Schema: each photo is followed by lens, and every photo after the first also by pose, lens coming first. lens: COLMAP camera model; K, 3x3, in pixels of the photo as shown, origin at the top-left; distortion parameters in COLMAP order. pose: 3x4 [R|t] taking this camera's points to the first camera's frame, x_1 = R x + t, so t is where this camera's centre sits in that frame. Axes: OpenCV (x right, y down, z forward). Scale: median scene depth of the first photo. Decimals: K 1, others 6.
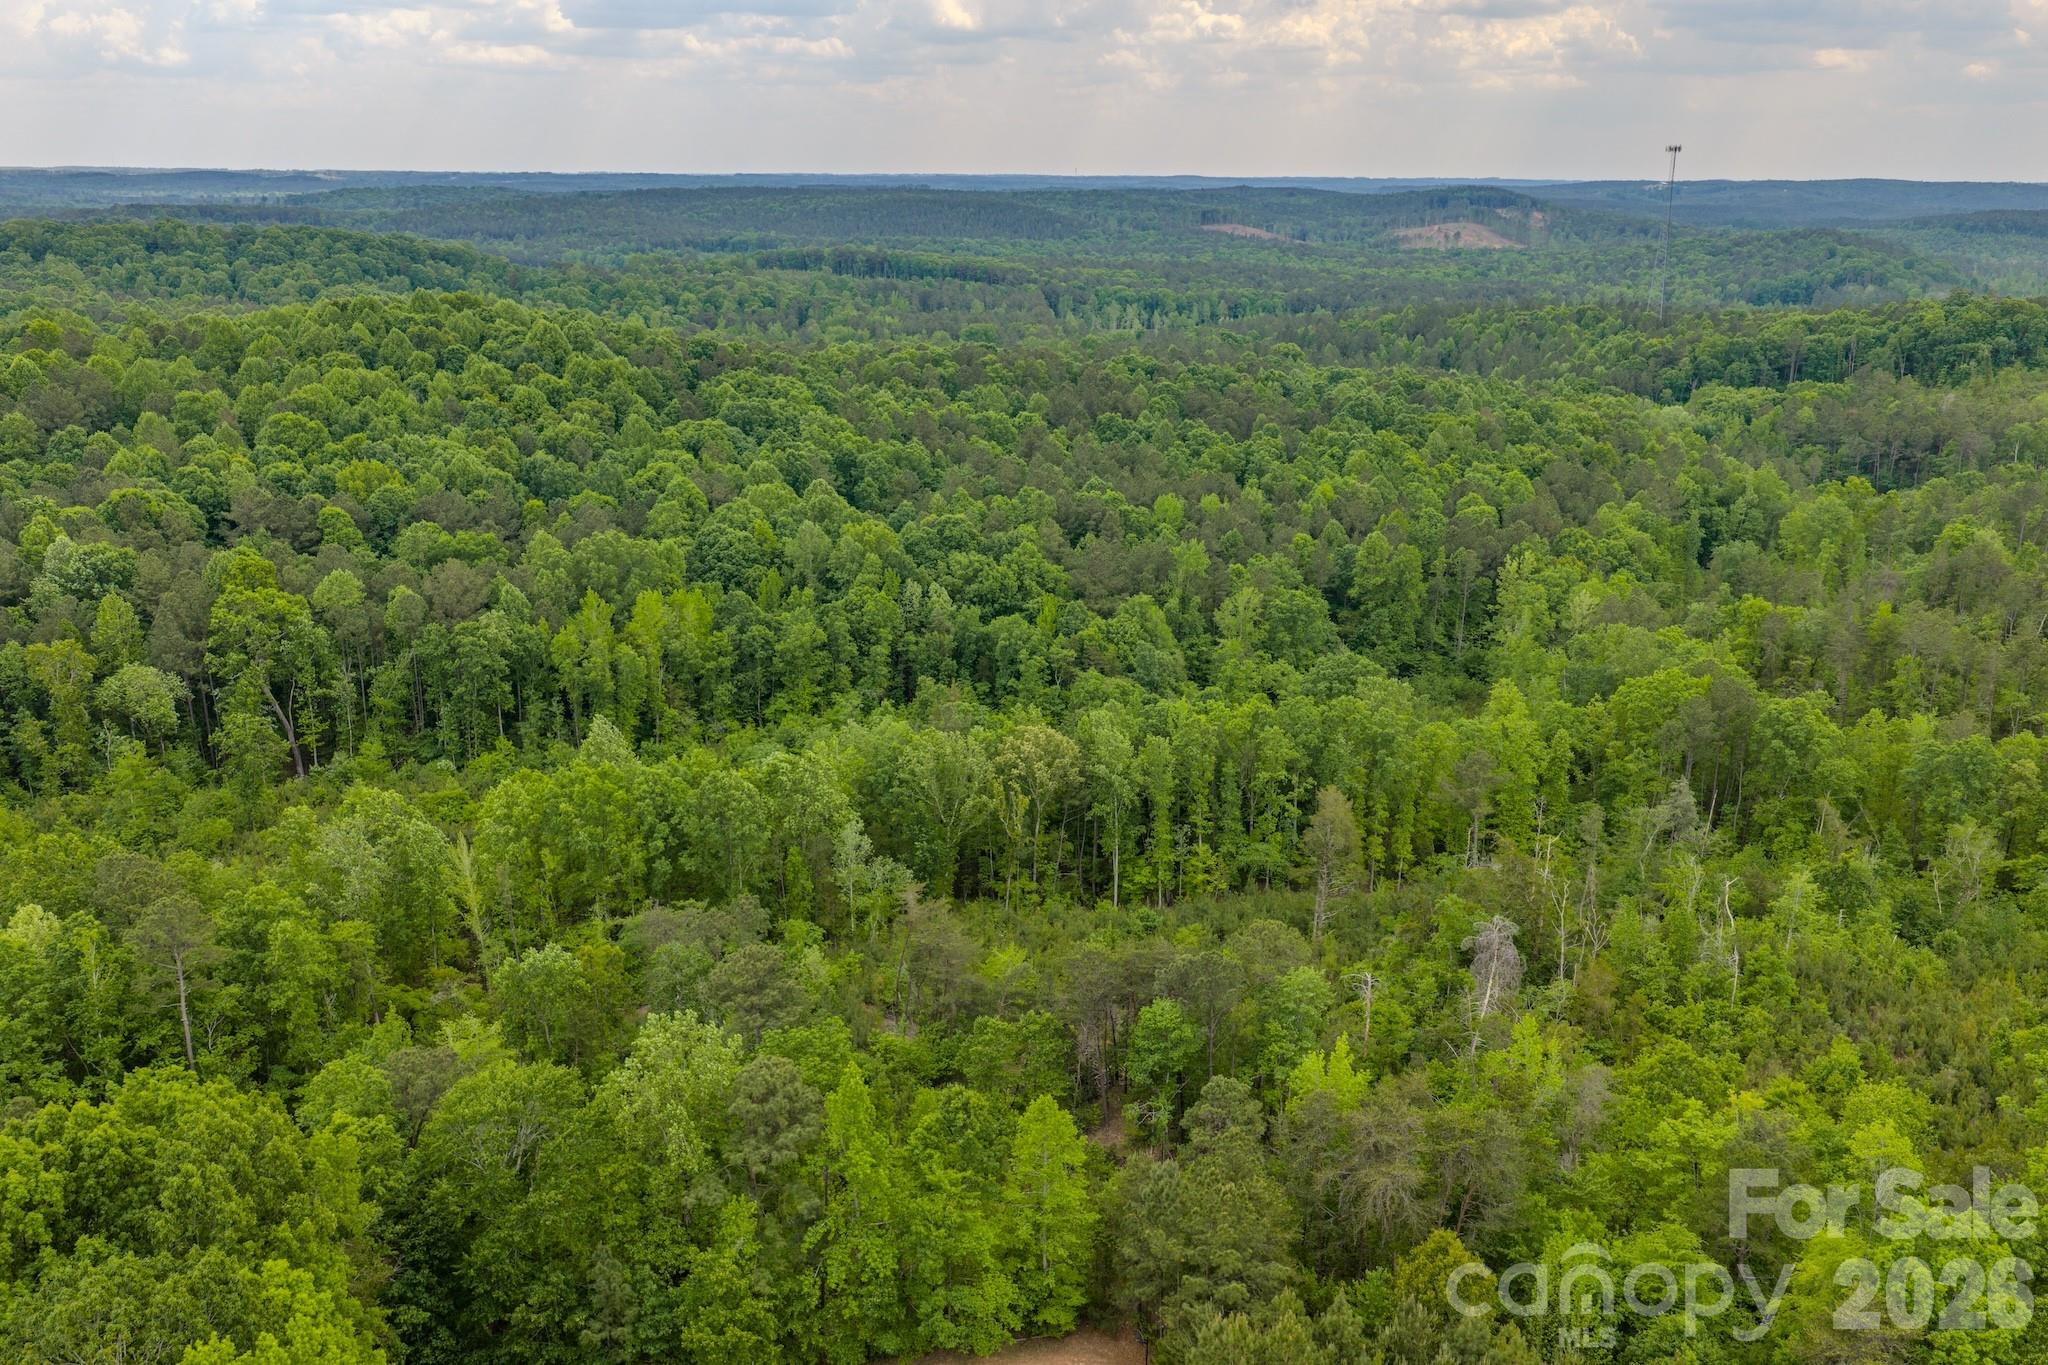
lens RADIAL K [[1702.4, 0, 1032.7], [0, 1702.4, 682.8], [0, 0, 1]] dist [0.019004, -0.022381]
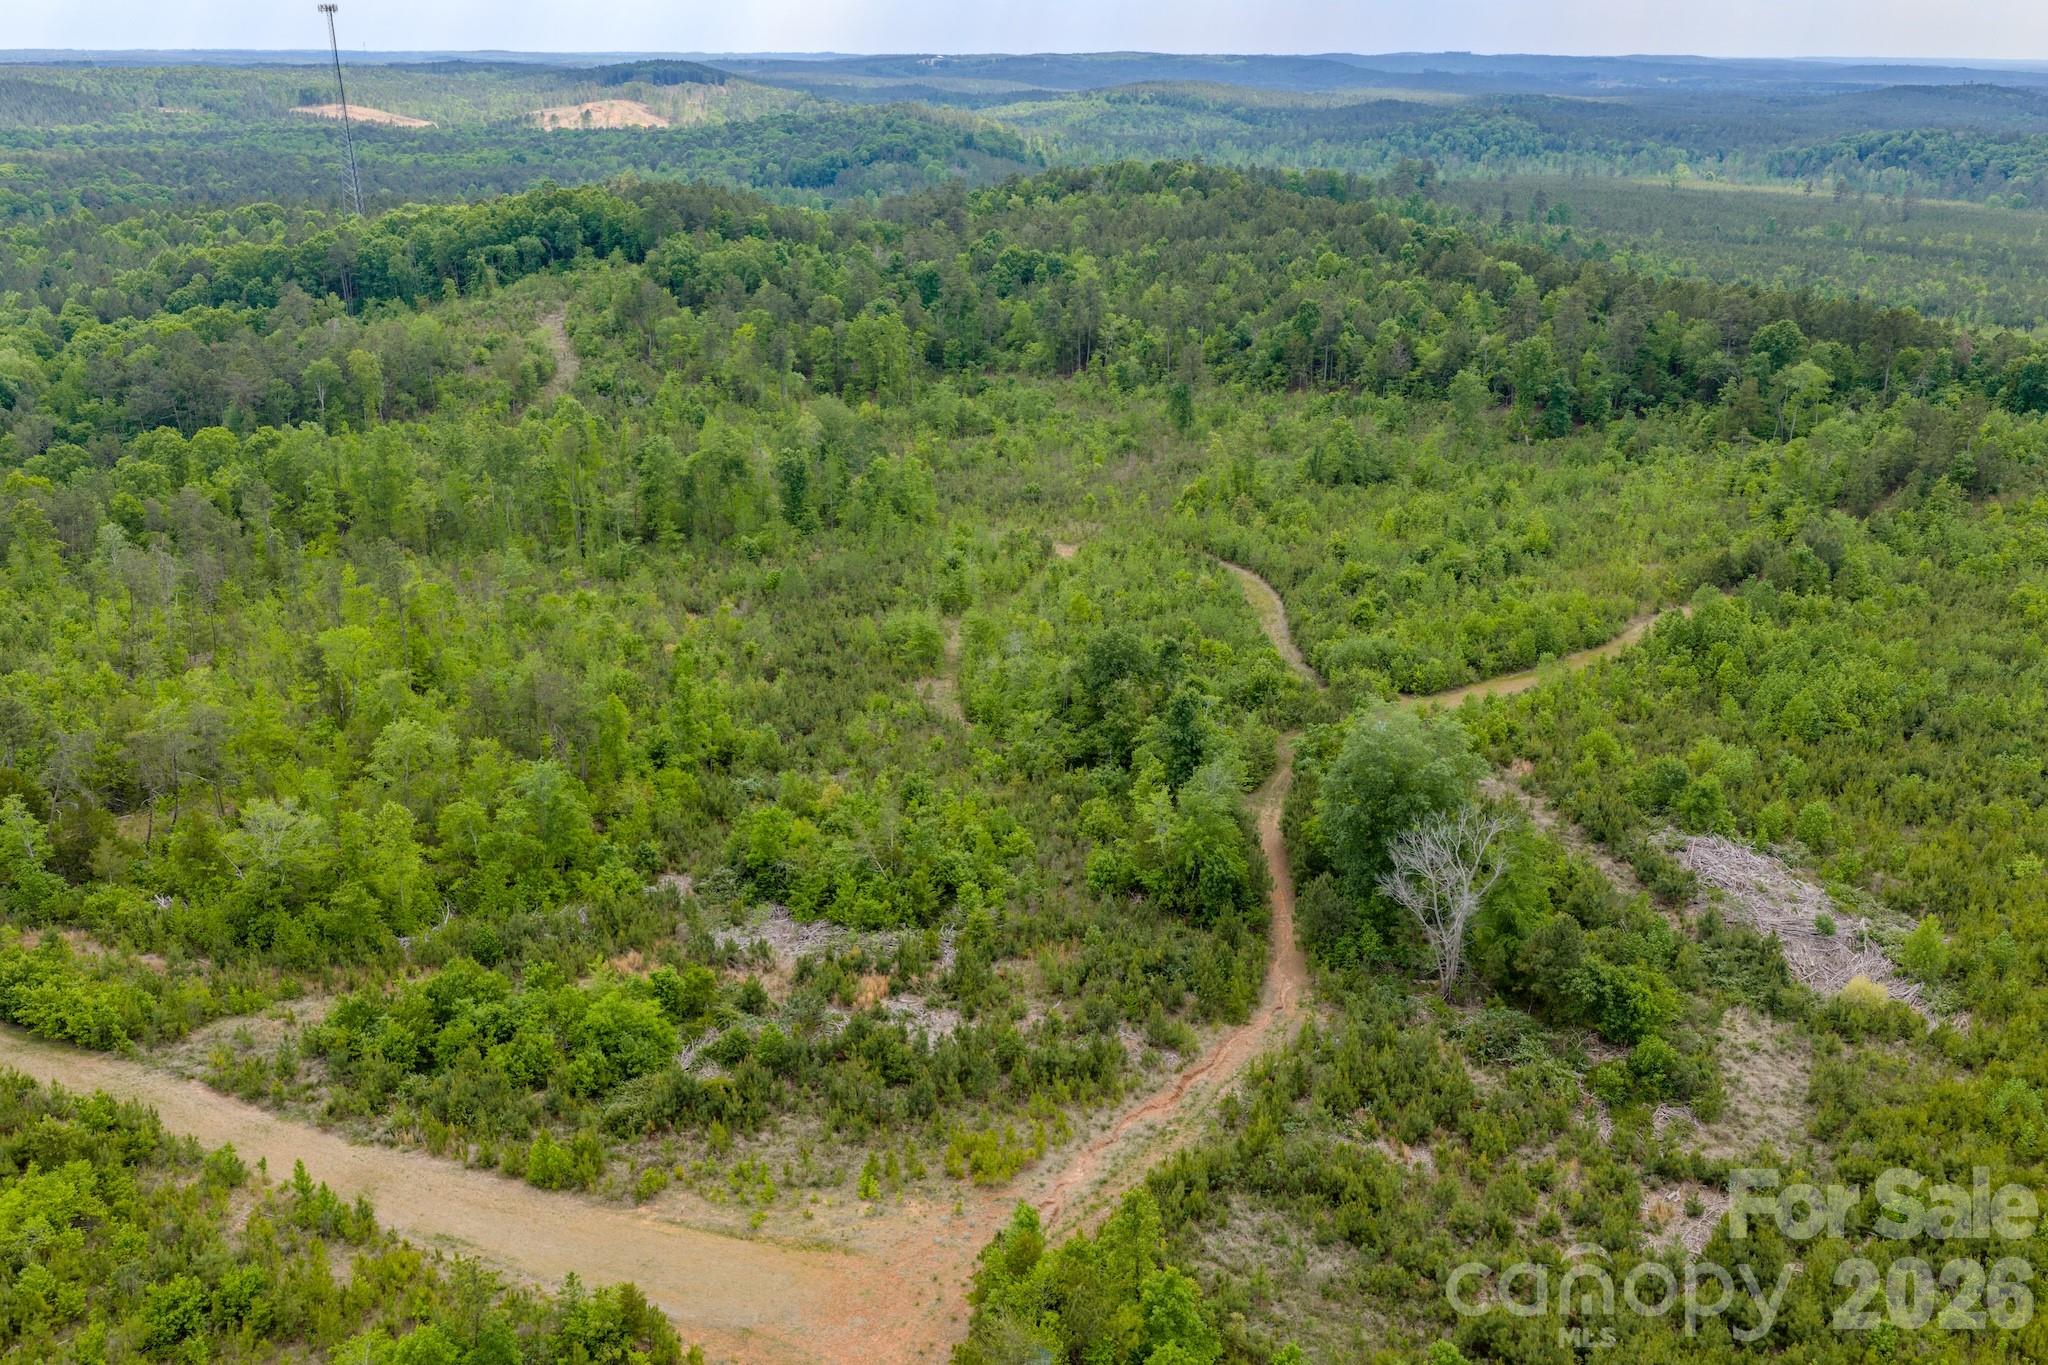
lens RADIAL K [[1702.4, 0, 1026.8], [0, 1702.4, 685.3], [0, 0, 1]] dist [0.019004, -0.022381]
pose [[0.941128, -0.121453, 0.315480, 0.239029], [0.100129, 0.991506, 0.083005, -0.014402], [-0.322881, -0.046529, 0.945295, 0.060648]]
